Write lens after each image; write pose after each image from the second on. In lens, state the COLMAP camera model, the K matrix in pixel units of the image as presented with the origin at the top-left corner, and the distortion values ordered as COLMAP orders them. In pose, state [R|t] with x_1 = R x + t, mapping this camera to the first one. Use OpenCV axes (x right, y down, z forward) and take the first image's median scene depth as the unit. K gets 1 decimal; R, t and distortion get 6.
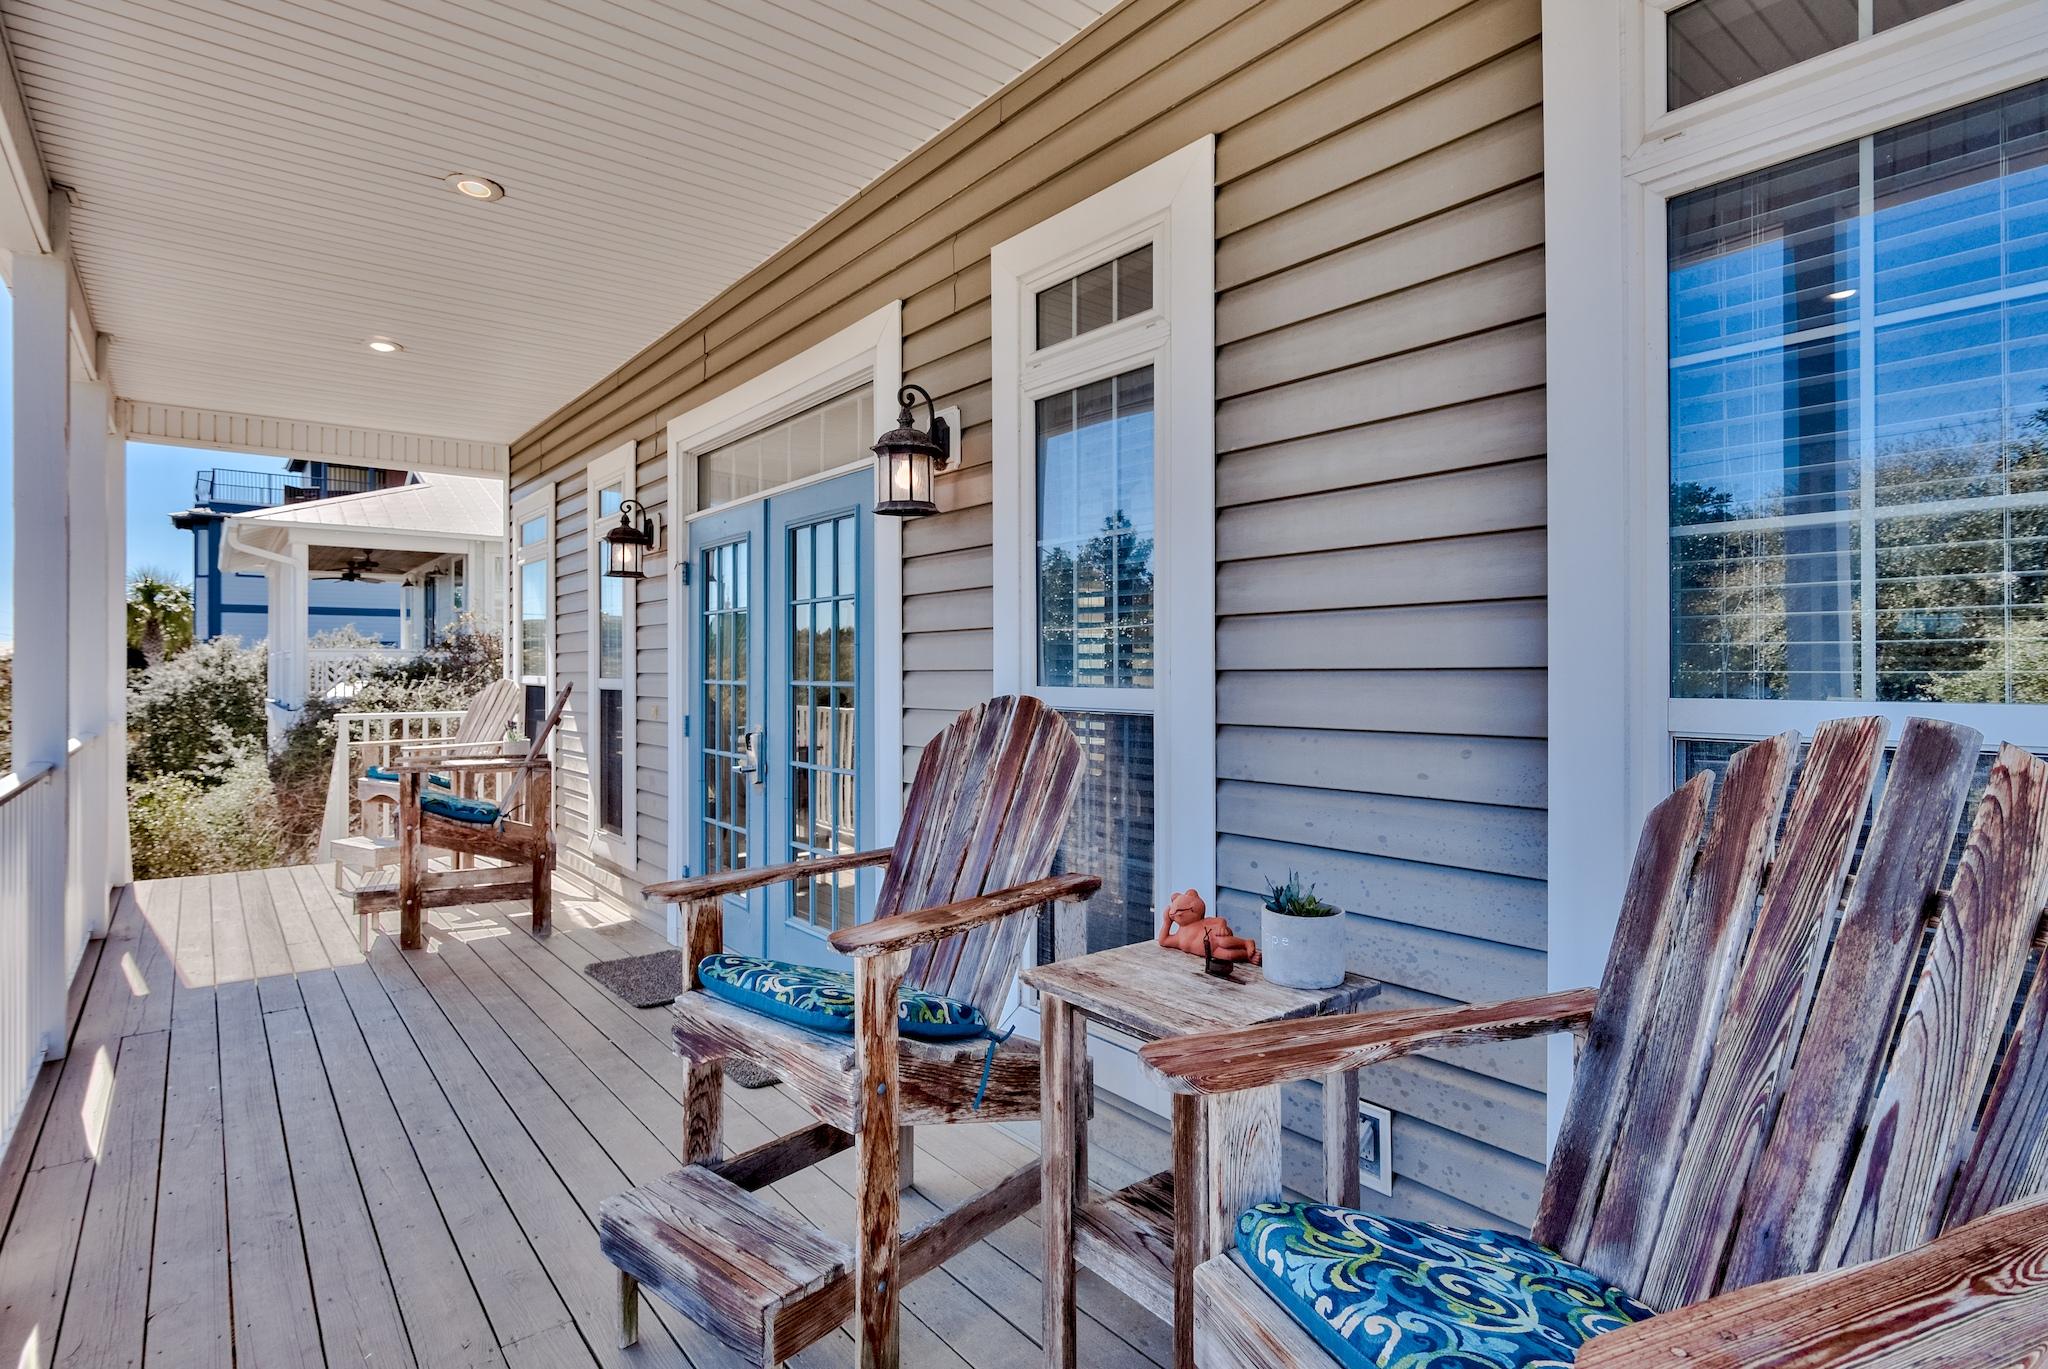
lens RADIAL K [[1011.7, 0, 1021.4], [0, 1011.7, 685.1], [0, 0, 1]] dist [-0.004987, 0.000109]
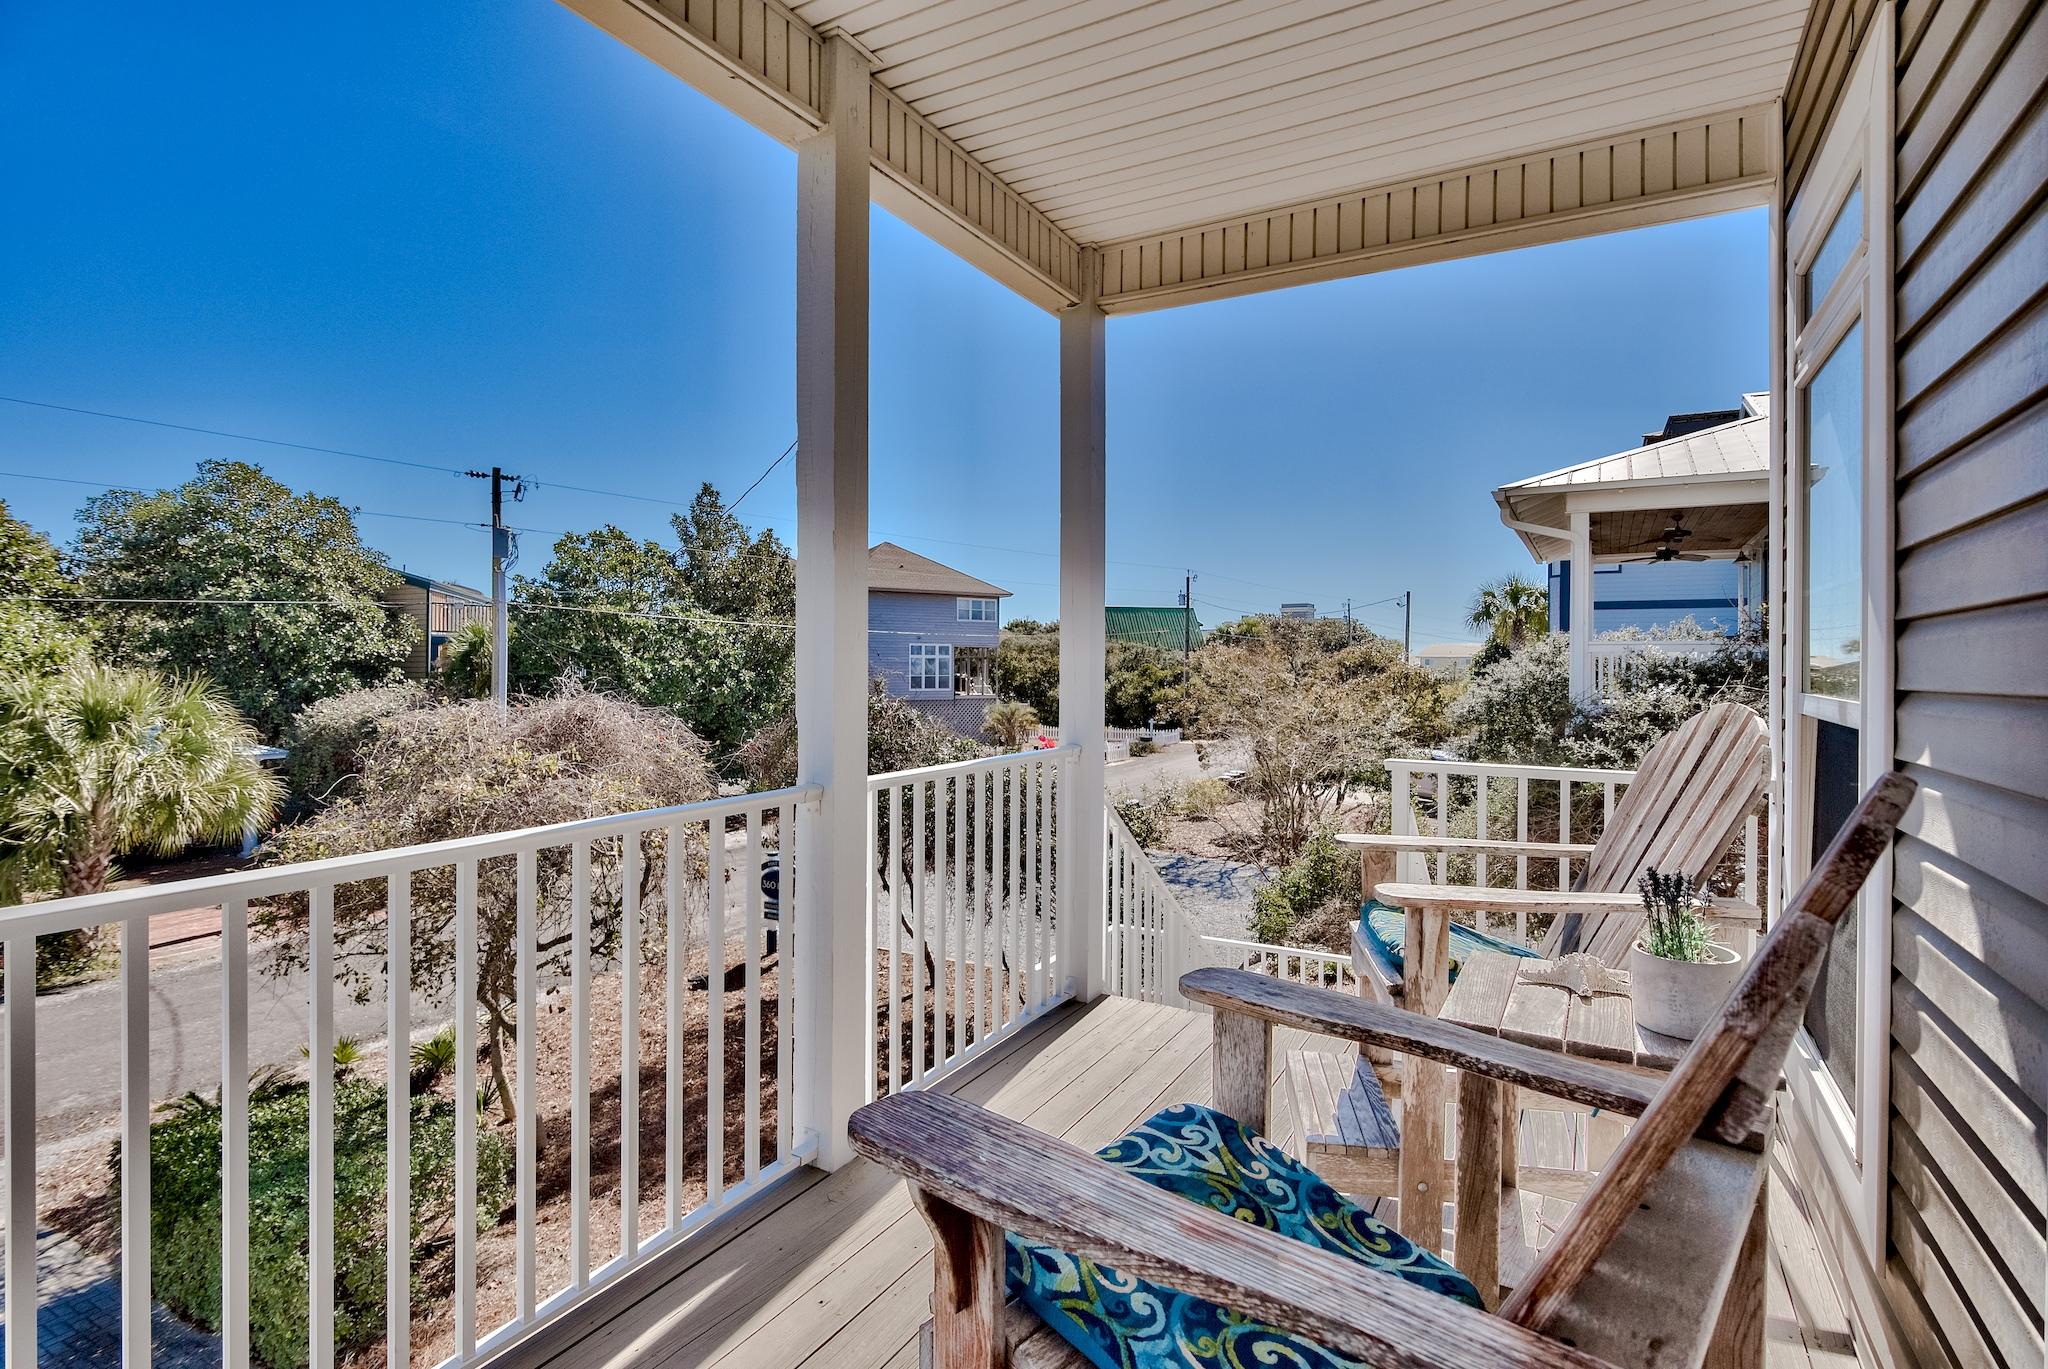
lens RADIAL K [[1011.7, 0, 1017.5], [0, 1011.7, 673.5], [0, 0, 1]] dist [-0.004987, 0.000109]
pose [[0.363759, 0.010839, -0.931430, -0.084548], [-0.017708, 0.999832, 0.004720, -0.004715], [0.931325, 0.014777, 0.363890, 0.199735]]
